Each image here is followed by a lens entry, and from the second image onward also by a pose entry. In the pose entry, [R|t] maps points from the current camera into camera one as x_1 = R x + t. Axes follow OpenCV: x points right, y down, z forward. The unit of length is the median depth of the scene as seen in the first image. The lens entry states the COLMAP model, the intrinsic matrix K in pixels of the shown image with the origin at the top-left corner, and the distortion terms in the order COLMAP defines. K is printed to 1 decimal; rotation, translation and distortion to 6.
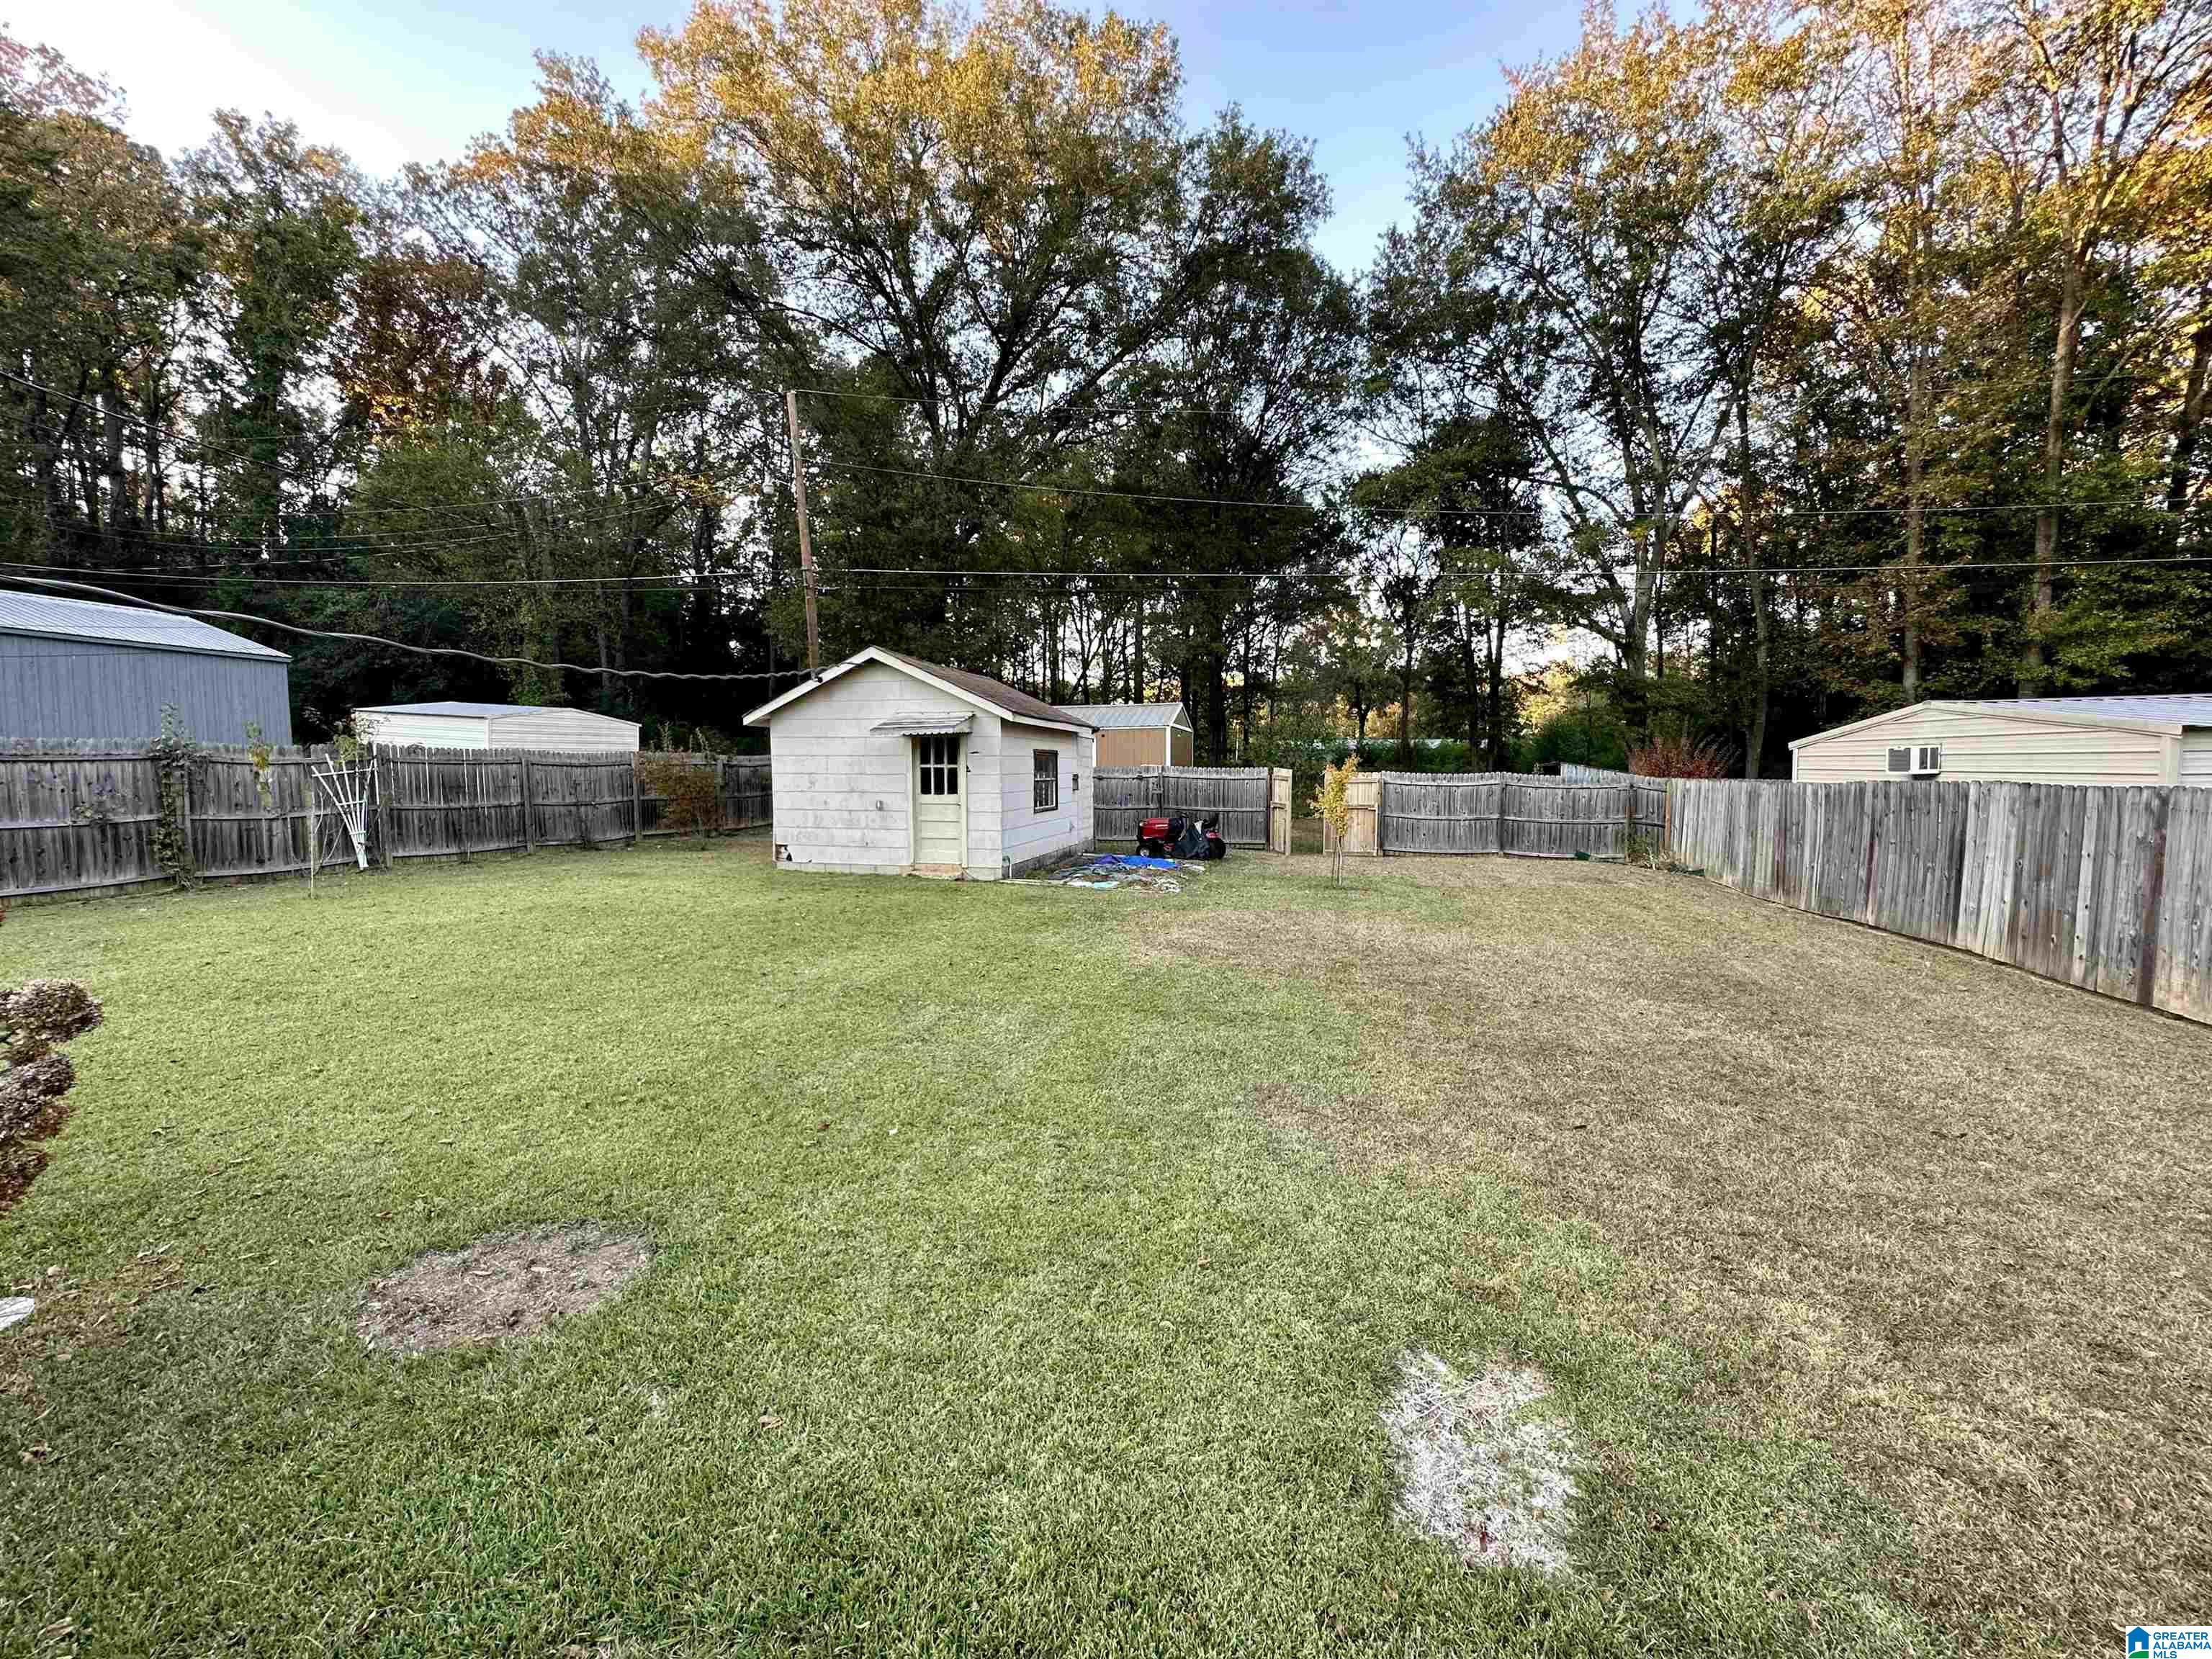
lens RADIAL K [[887.8, 0, 1108.0], [0, 887.8, 827.3], [0, 0, 1]] dist [-0.003492, 0.000951]
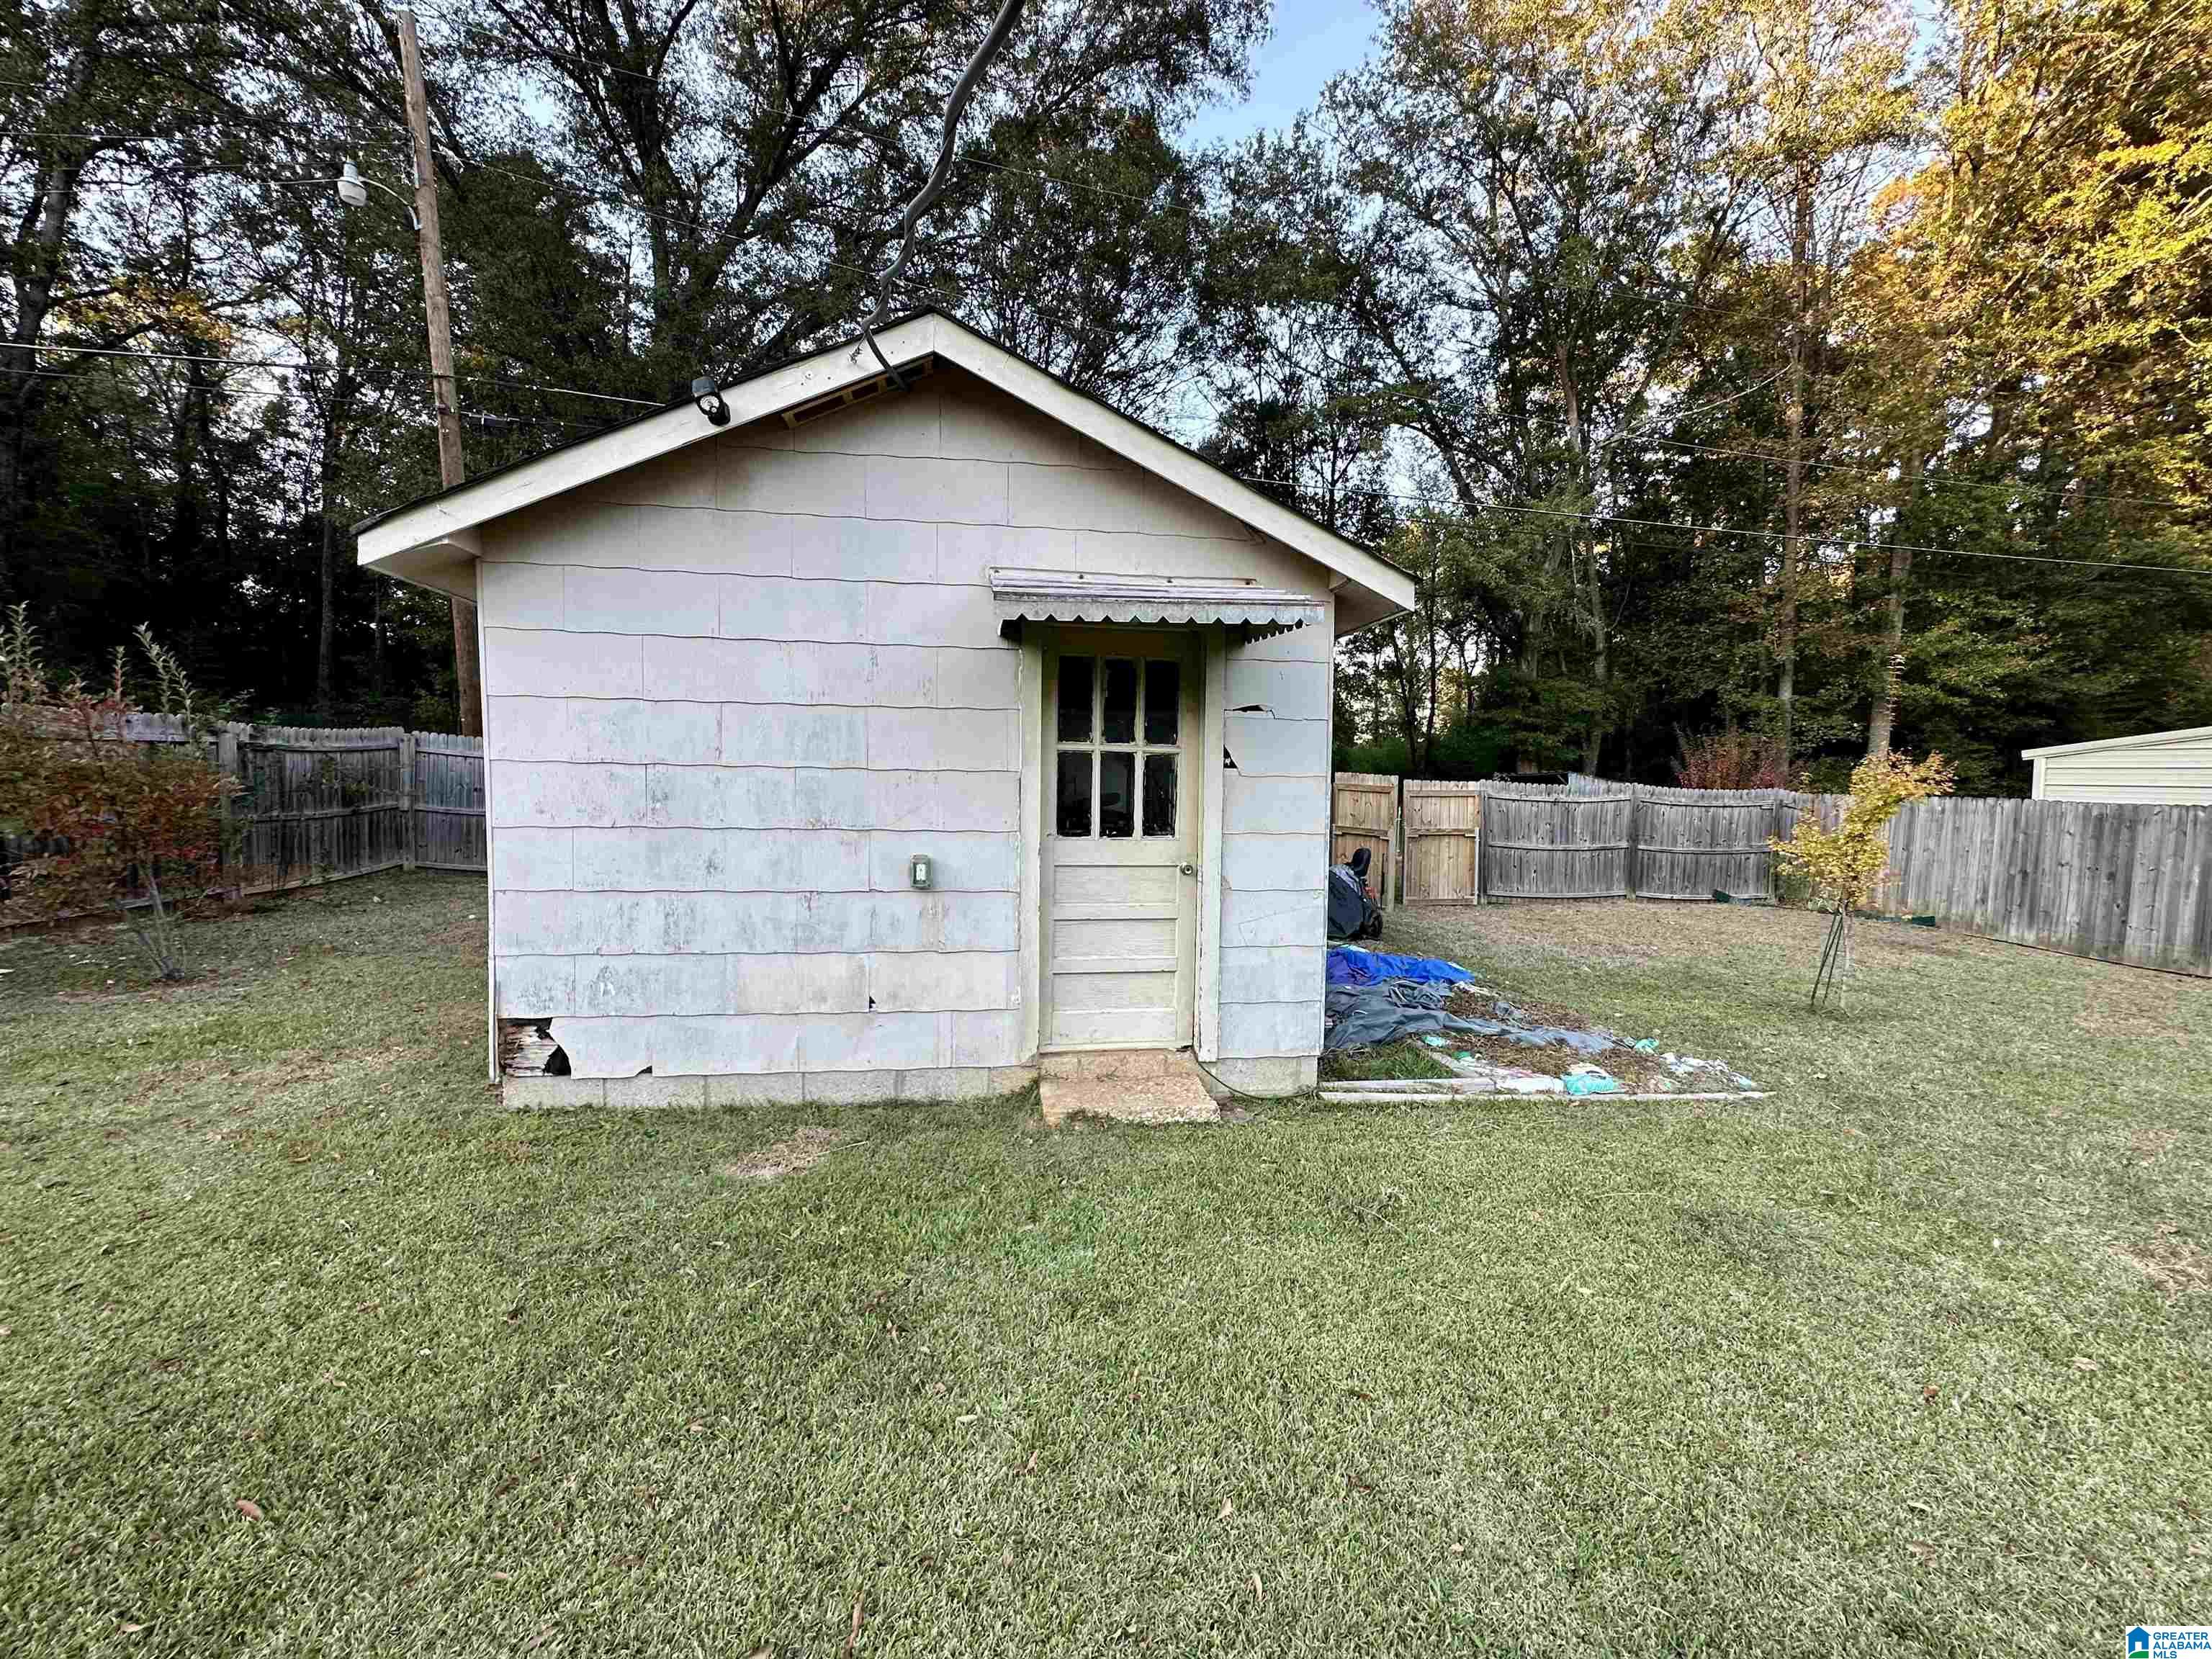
lens RADIAL K [[884.7, 0, 1112.5], [0, 884.7, 826.4], [0, 0, 1]] dist [-0.000480, 0.000356]
pose [[0.930460, -0.006079, 0.366344, -0.253631], [0.009049, 0.999939, -0.006390, -0.031670], [-0.366282, 0.009261, 0.930458, 0.574793]]
